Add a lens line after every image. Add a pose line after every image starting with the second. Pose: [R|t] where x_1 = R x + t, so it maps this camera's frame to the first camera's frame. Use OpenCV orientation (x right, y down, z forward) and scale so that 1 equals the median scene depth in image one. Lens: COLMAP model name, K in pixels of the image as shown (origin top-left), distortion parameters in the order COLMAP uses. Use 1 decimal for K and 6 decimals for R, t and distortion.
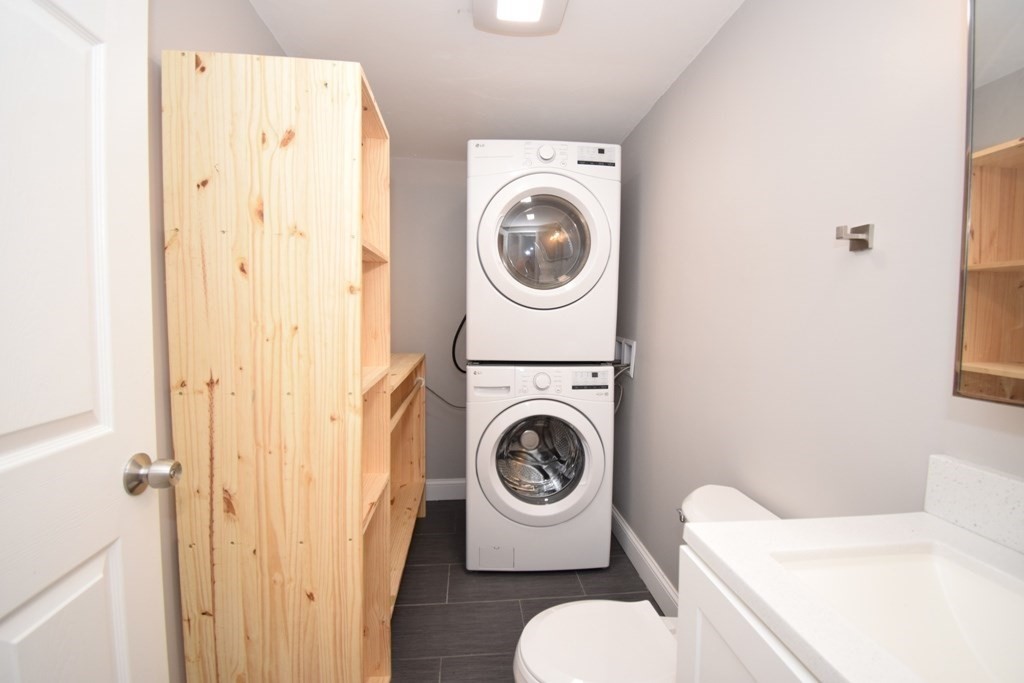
lens RADIAL K [[453.3, 0, 510.8], [0, 453.3, 344.8], [0, 0, 1]] dist [0.009544, -0.019435]
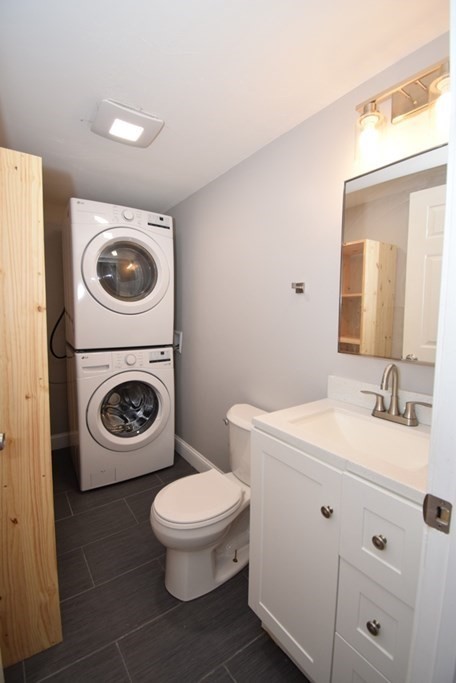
lens RADIAL K [[302.3, 0, 224.1], [0, 302.3, 337.4], [0, 0, 1]] dist [0.009544, -0.019435]
pose [[0.870723, -0.047026, 0.489520, -0.163704], [0.035503, 0.998831, 0.032803, -0.020689], [-0.490490, -0.011182, 0.871375, -0.084582]]
